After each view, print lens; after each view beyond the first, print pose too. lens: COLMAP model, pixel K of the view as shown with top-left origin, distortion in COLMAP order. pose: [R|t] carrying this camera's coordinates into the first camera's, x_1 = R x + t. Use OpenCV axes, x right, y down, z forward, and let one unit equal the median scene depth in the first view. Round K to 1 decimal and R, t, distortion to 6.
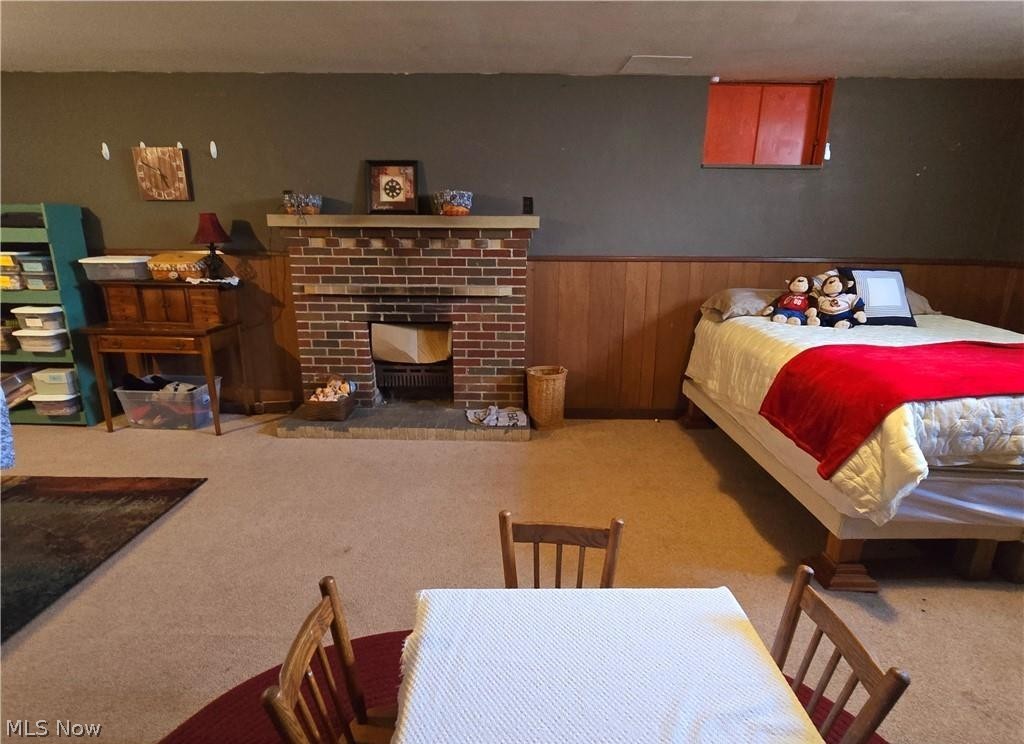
lens RADIAL K [[544.0, 0, 512.0], [0, 544.0, 372.0], [0, 0, 1]] dist [-0.004360, -0.000416]
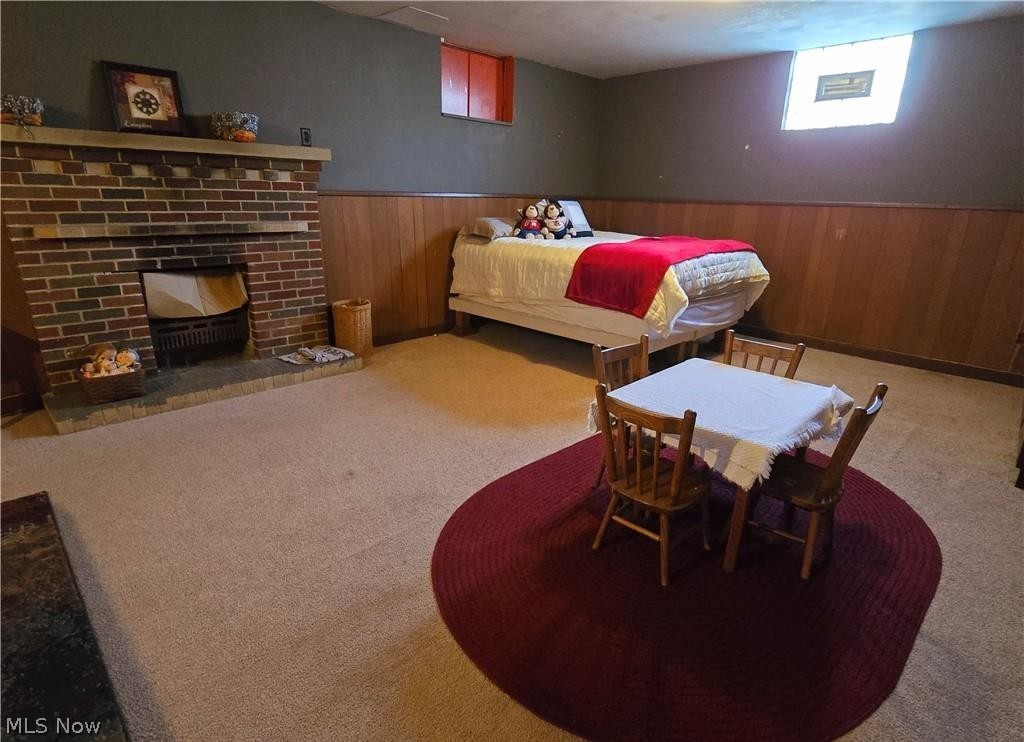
lens RADIAL K [[543.6, 0, 512.0], [0, 543.6, 371.0], [0, 0, 1]] dist [-0.001453, -0.001025]
pose [[0.706108, -0.211327, 0.675835, -0.462703], [0.164096, 0.977281, 0.134140, 0.036140], [-0.688828, 0.016184, 0.724744, 0.039056]]
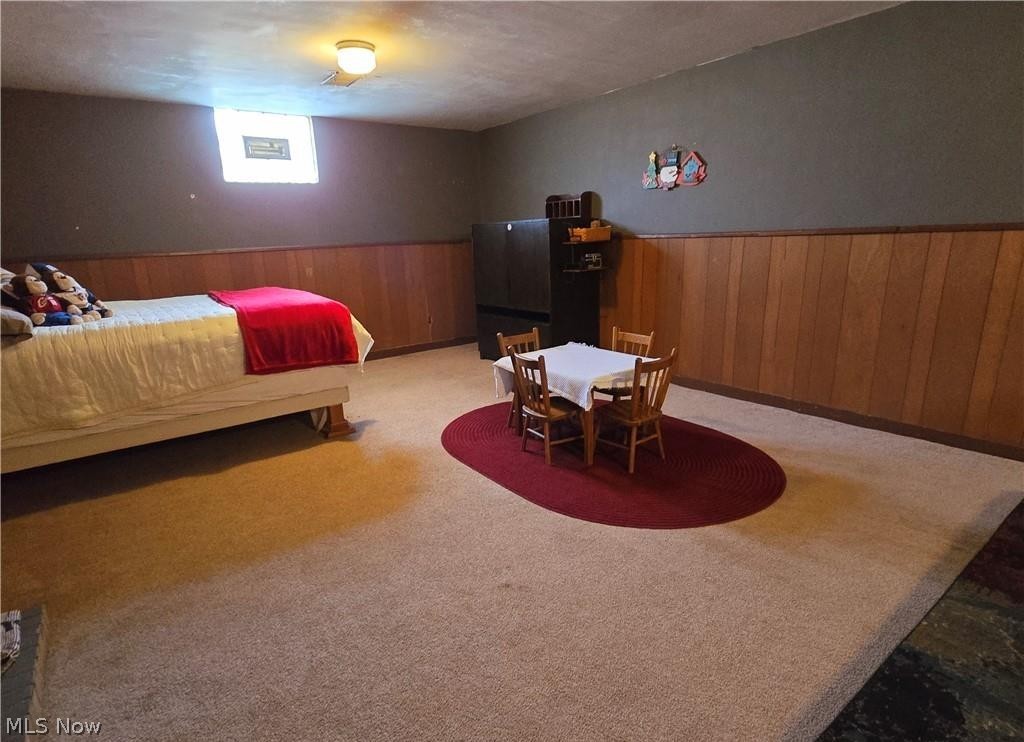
lens RADIAL K [[543.6, 0, 512.0], [0, 543.6, 371.0], [0, 0, 1]] dist [-0.001453, -0.001025]
pose [[-0.594733, -0.187596, 0.781729, -0.562965], [0.230487, 0.891782, 0.389359, -0.178103], [-0.770174, 0.411743, -0.487134, 0.792790]]
